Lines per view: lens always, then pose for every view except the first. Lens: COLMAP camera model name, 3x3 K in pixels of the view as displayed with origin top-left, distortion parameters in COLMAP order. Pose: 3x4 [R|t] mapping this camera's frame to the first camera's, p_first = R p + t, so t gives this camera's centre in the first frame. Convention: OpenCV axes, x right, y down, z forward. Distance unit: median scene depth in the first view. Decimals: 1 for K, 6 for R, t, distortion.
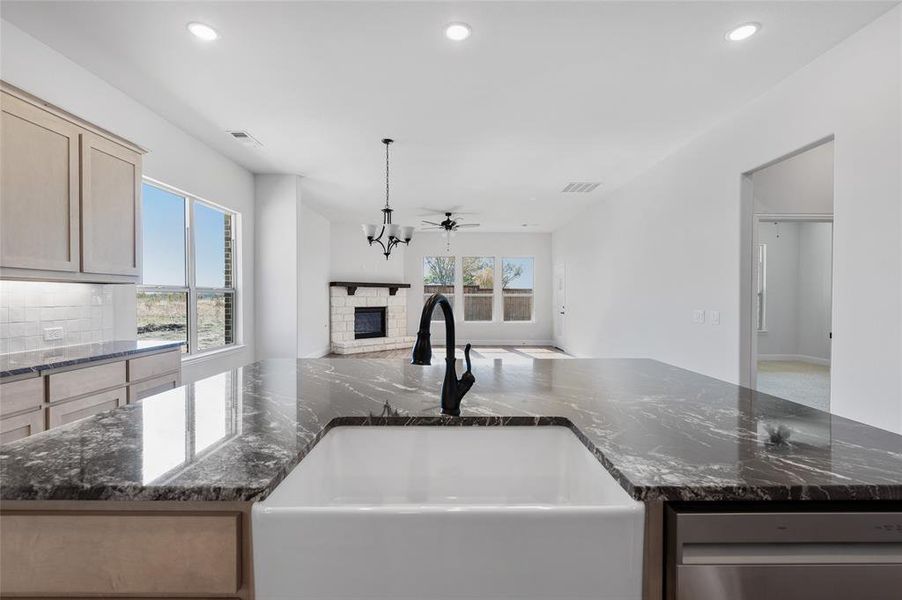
lens RADIAL K [[400.2, 0, 454.2], [0, 400.2, 300.7], [0, 0, 1]] dist [-0.000737, -0.000225]
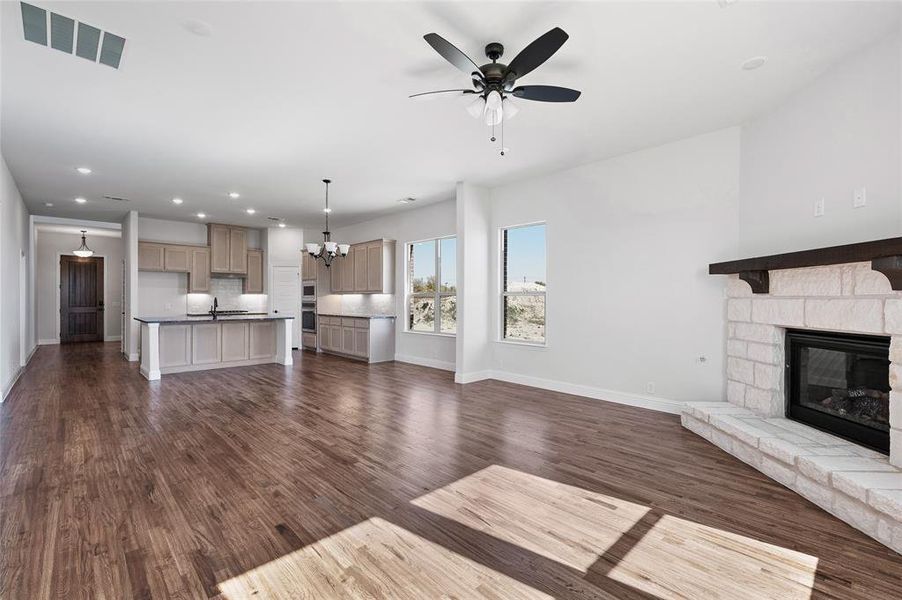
lens RADIAL K [[400.2, 0, 449.0], [0, 400.2, 299.7], [0, 0, 1]] dist [-0.000737, -0.000225]
pose [[-0.728488, -0.003412, -0.685050, 0.243900], [-0.010045, 0.999933, 0.005702, -0.008226], [0.684985, 0.011035, -0.728474, 1.223031]]
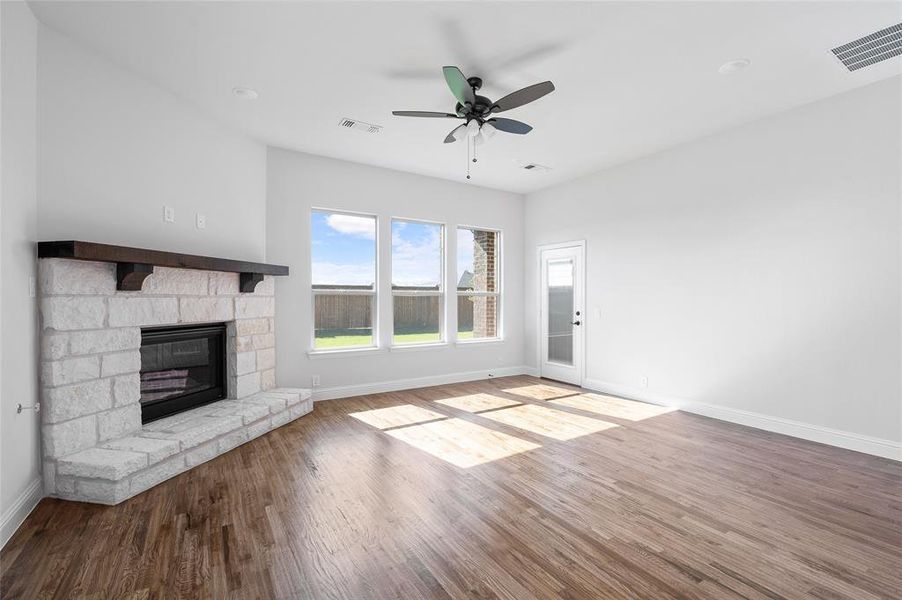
lens RADIAL K [[400.2, 0, 449.0], [0, 400.2, 297.9], [0, 0, 1]] dist [-0.000737, -0.000225]
pose [[0.849562, -0.002982, 0.527480, -0.239407], [0.006712, 0.999964, -0.005157, -0.005653], [-0.527446, 0.007922, 0.849552, 0.685154]]
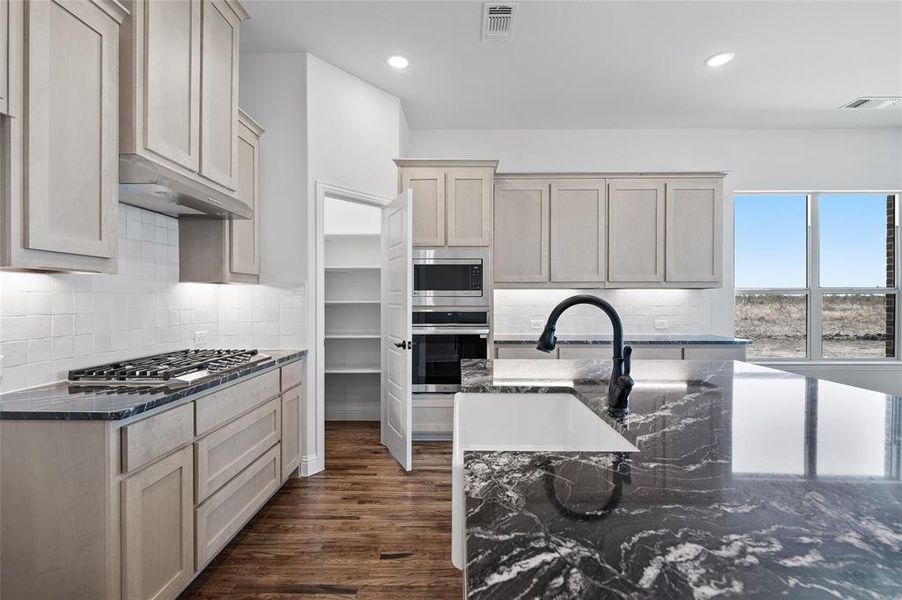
lens RADIAL K [[400.2, 0, 455.4], [0, 400.2, 302.8], [0, 0, 1]] dist [-0.000737, -0.000225]
pose [[-0.013833, 0.007380, -0.999877, 0.160013], [-0.008801, 0.999933, 0.007502, -0.000172], [0.999866, 0.008904, -0.013767, 0.093862]]
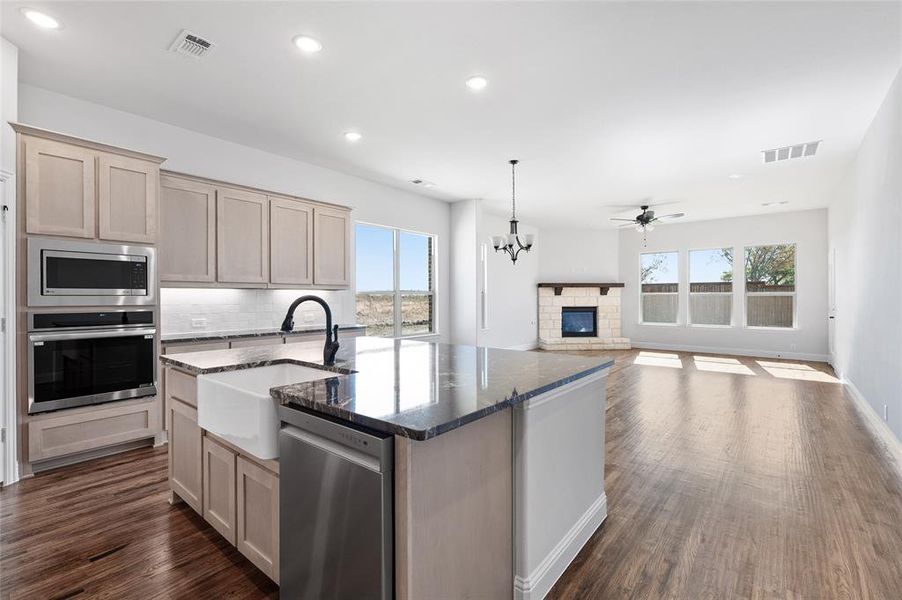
lens RADIAL K [[400.2, 0, 452.8], [0, 400.2, 298.6], [0, 0, 1]] dist [-0.000737, -0.000225]
pose [[0.769565, -0.002780, -0.638562, 0.236176], [-0.001031, 0.999984, -0.005595, 0.001362], [0.638567, 0.004964, 0.769550, 0.001598]]
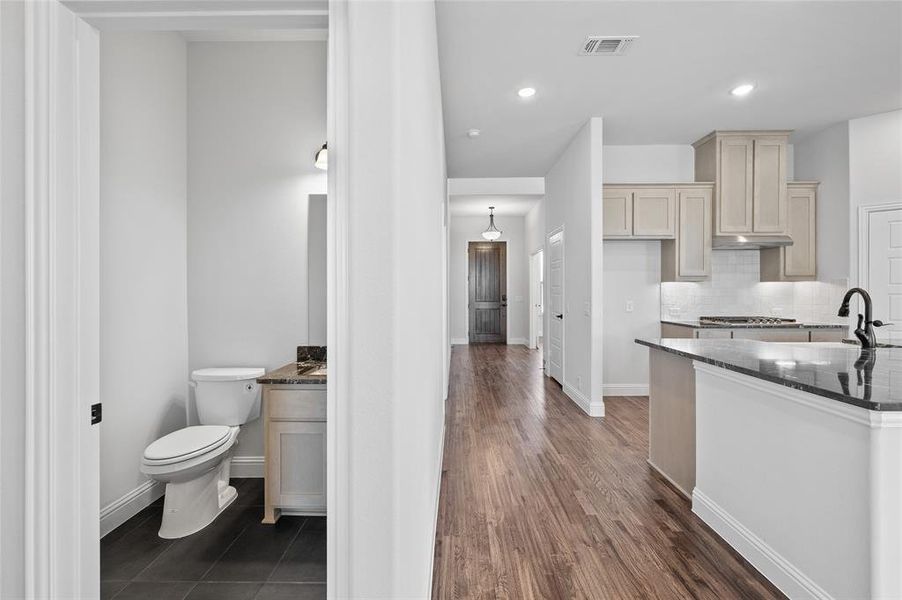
lens RADIAL K [[379.5, 0, 454.1], [0, 379.5, 292.2], [0, 0, 1]] dist [-0.002947, -0.000149]
pose [[-0.999925, -0.000897, 0.012176, 0.304821], [-0.000782, 0.999954, 0.009509, -0.001494], [-0.012184, 0.009499, -0.999881, 0.443762]]
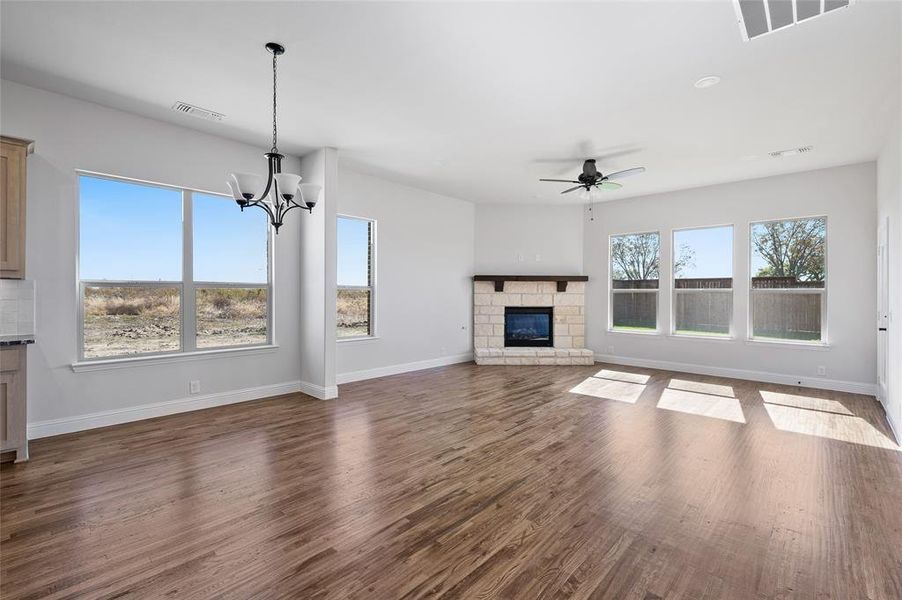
lens RADIAL K [[400.2, 0, 455.9], [0, 400.2, 295.0], [0, 0, 1]] dist [-0.000737, -0.000225]
pose [[0.730660, 0.000780, -0.682741, 0.262021], [-0.007701, 0.999945, -0.007100, -0.000678], [0.682698, 0.010445, 0.730626, 0.399983]]
